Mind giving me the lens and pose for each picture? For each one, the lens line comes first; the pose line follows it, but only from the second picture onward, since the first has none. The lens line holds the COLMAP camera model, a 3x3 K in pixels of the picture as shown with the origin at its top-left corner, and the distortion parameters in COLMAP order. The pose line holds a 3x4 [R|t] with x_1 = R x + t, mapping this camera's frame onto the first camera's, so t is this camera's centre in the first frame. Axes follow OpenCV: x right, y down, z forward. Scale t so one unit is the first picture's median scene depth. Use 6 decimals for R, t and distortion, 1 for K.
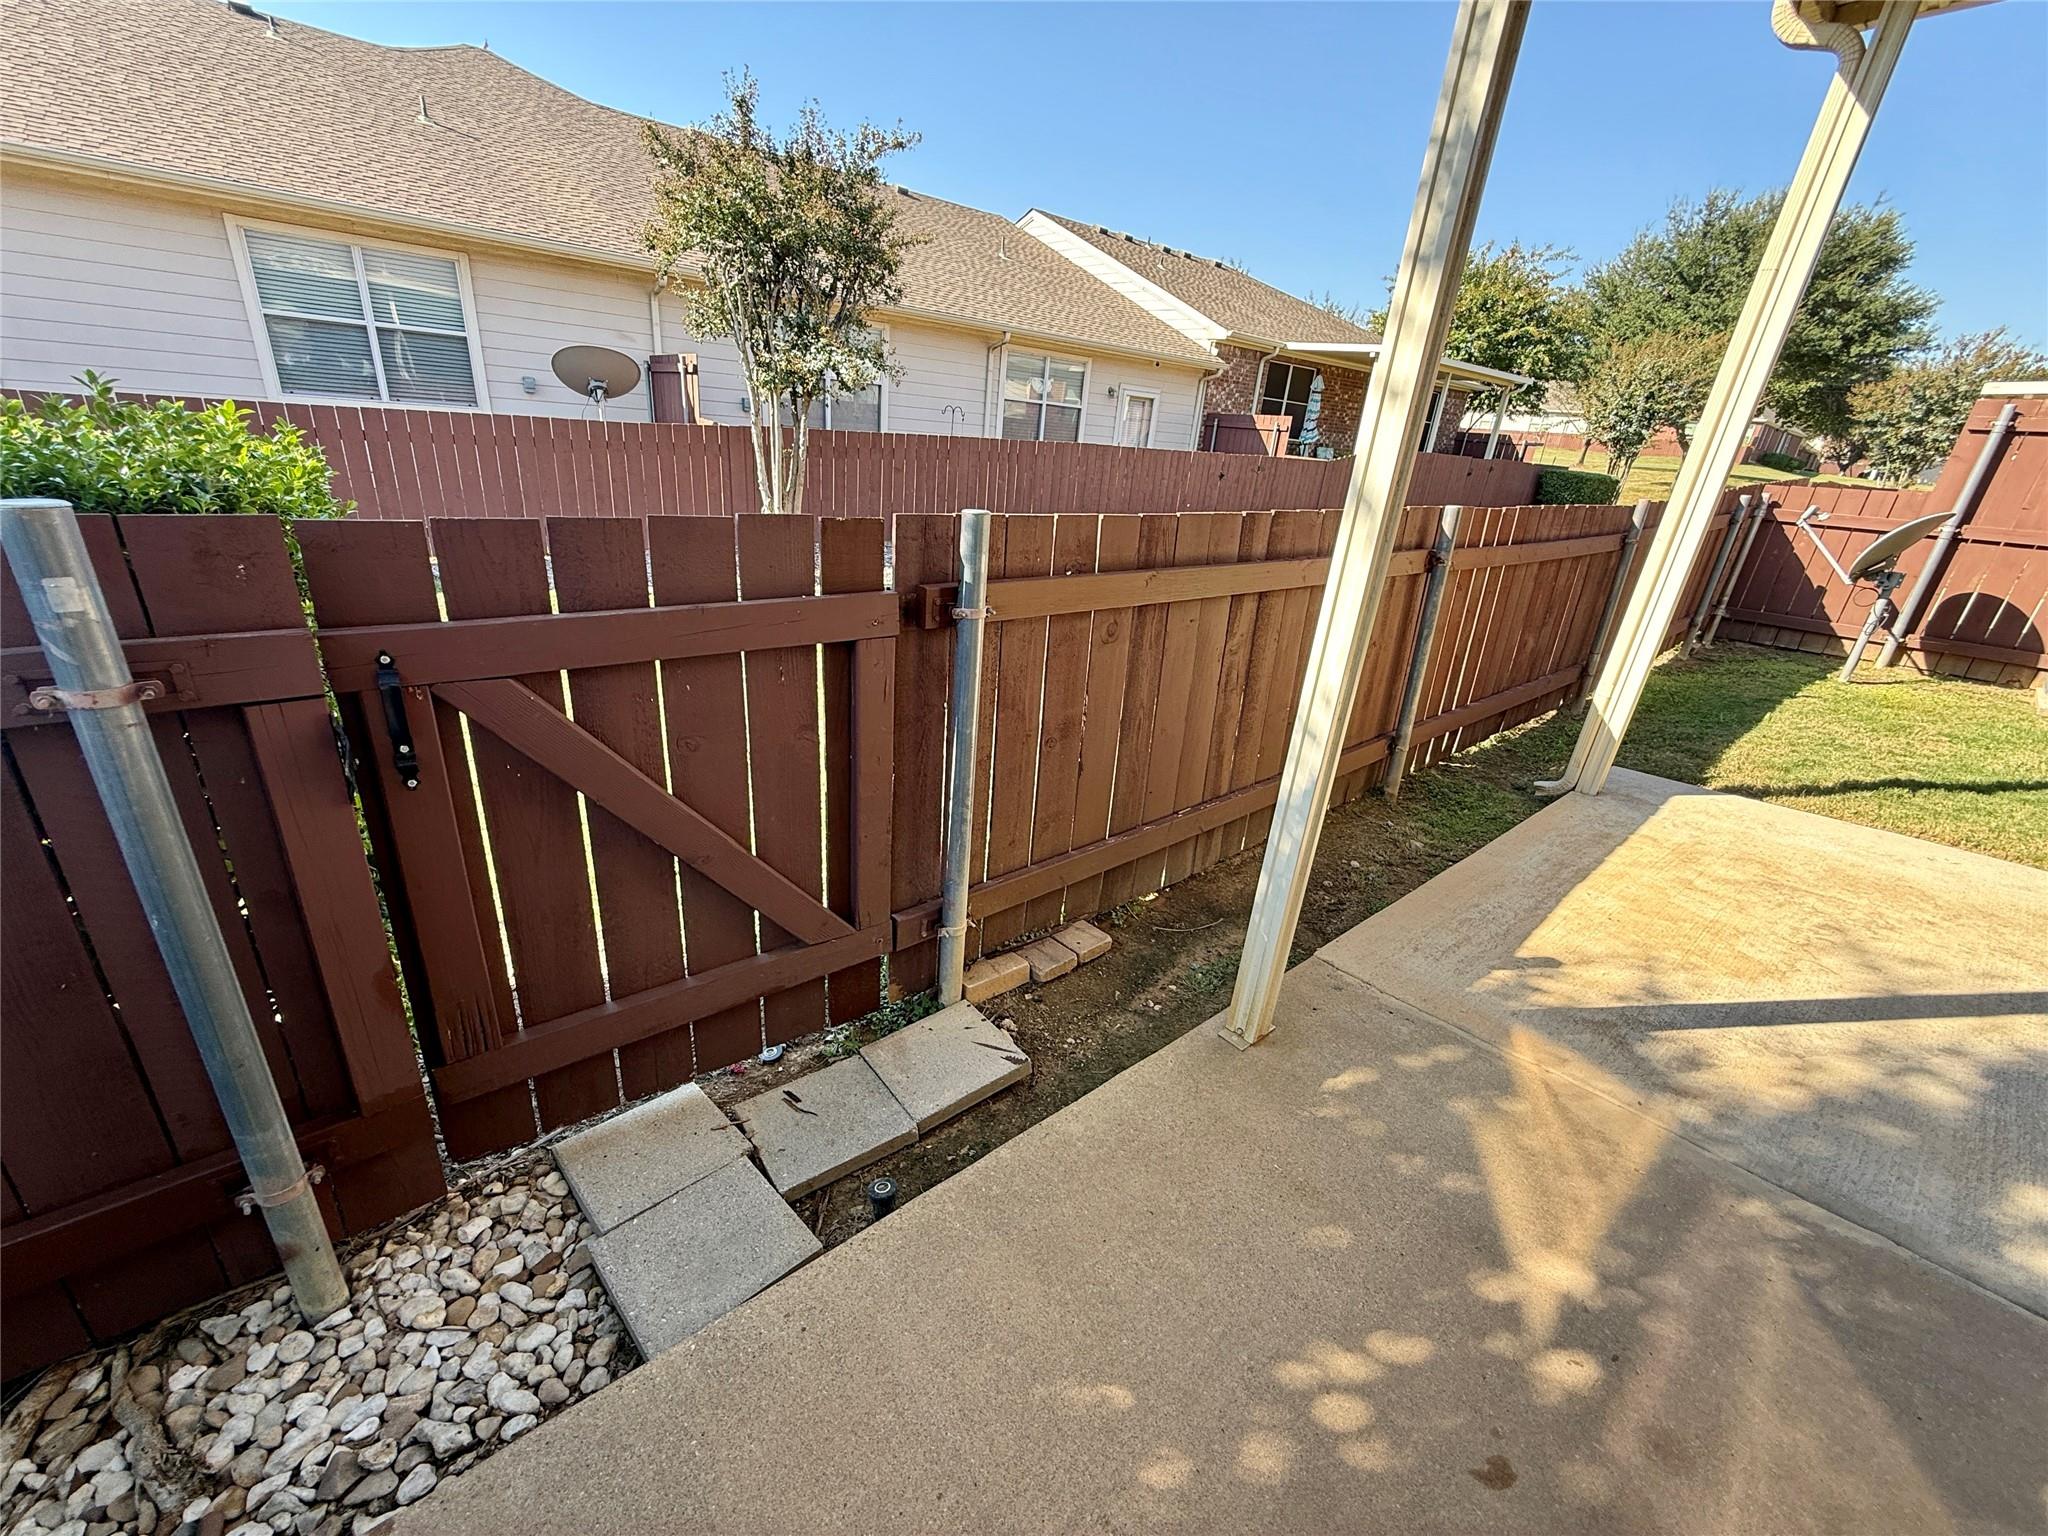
lens RADIAL K [[828.2, 0, 1024.0], [0, 828.2, 768.0], [0, 0, 1]] dist [0.000558, -0.000127]
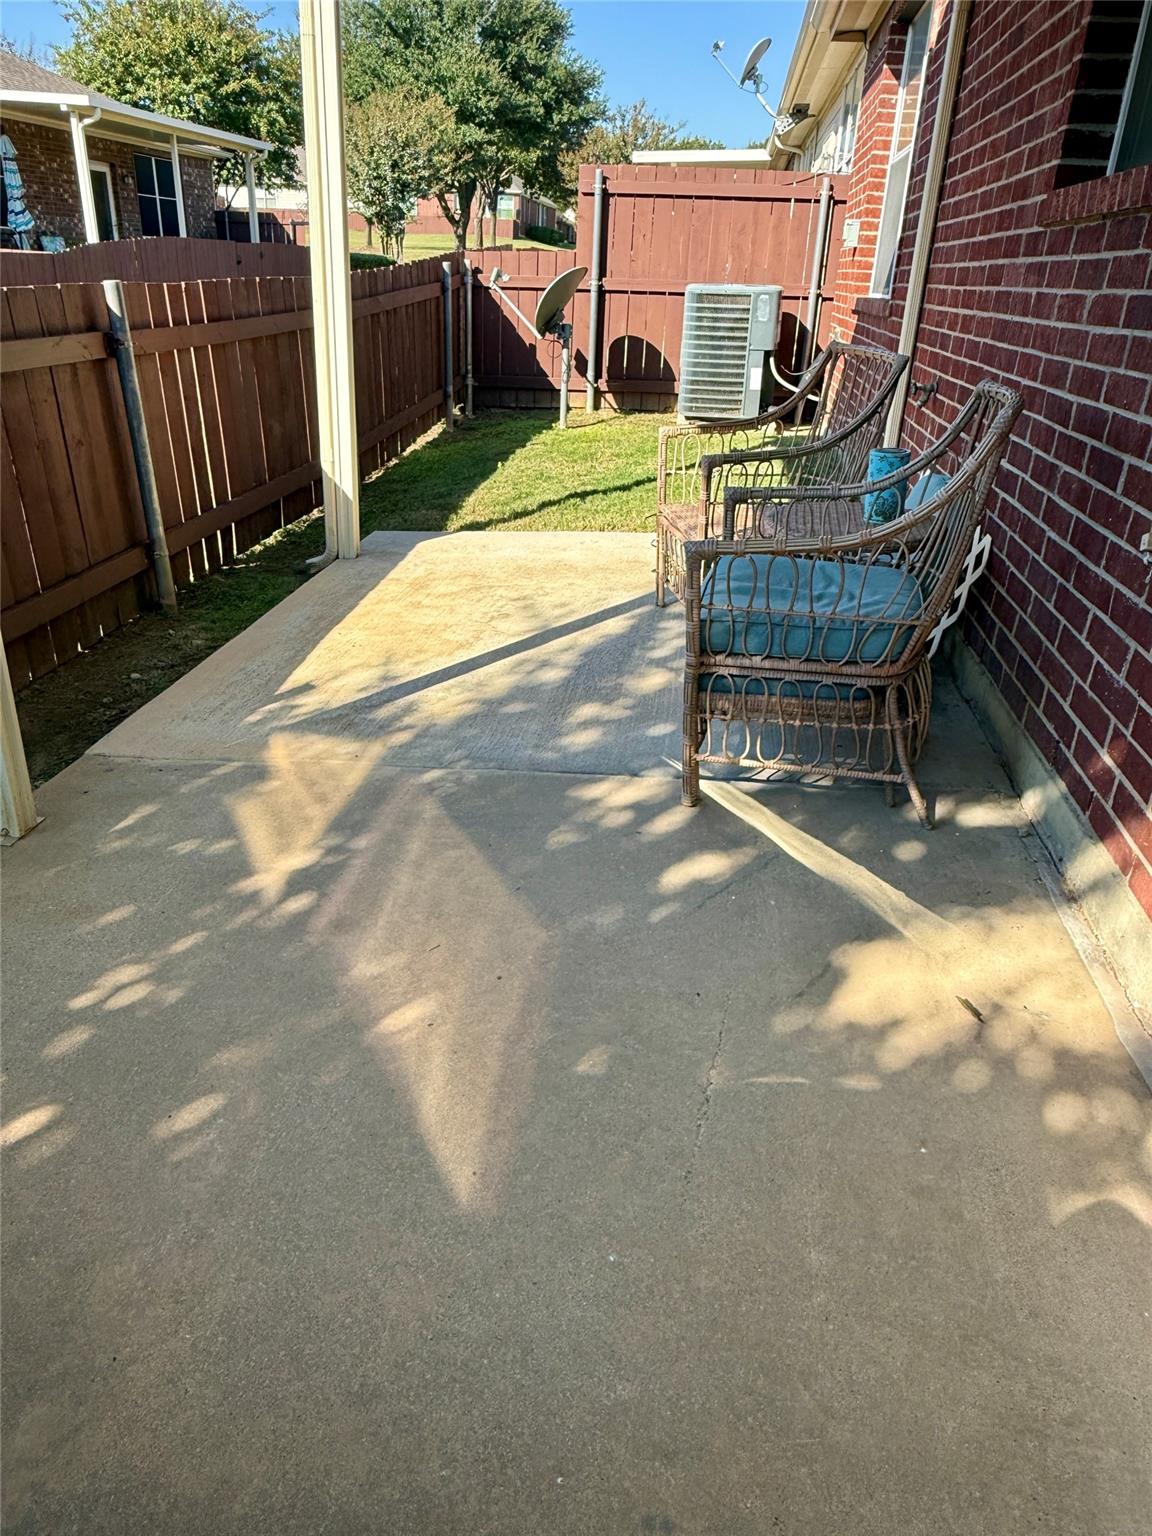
lens RADIAL K [[1046.7, 0, 576.0], [0, 1046.7, 768.0], [0, 0, 1]] dist [-0.004669, 0.001391]
pose [[0.743225, -0.334007, 0.579703, 0.035582], [0.274176, 0.942424, 0.191480, 0.095893], [-0.610282, 0.016628, 0.792010, -0.194206]]
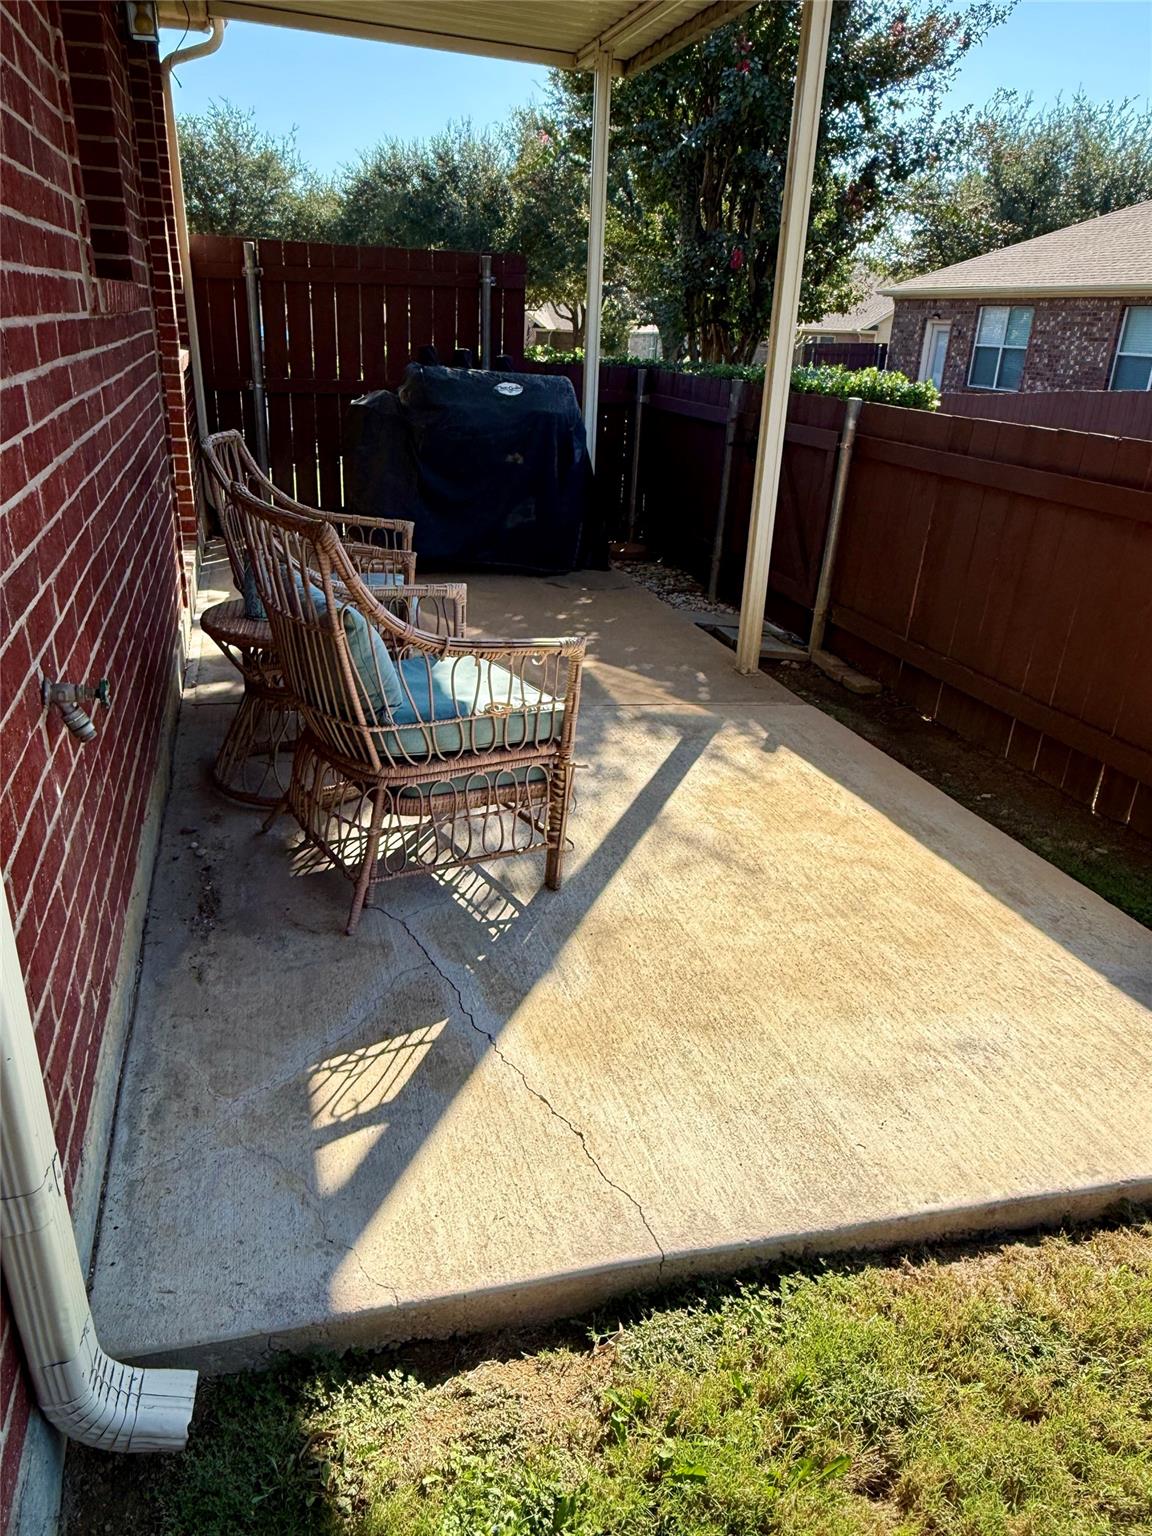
lens RADIAL K [[1046.7, 0, 576.0], [0, 1046.7, 768.0], [0, 0, 1]] dist [-0.004669, 0.001391]
pose [[-0.406543, 0.273745, -0.871657, 1.280167], [-0.401547, 0.803436, 0.439603, -0.198924], [0.820660, 0.528729, -0.216710, 0.657165]]
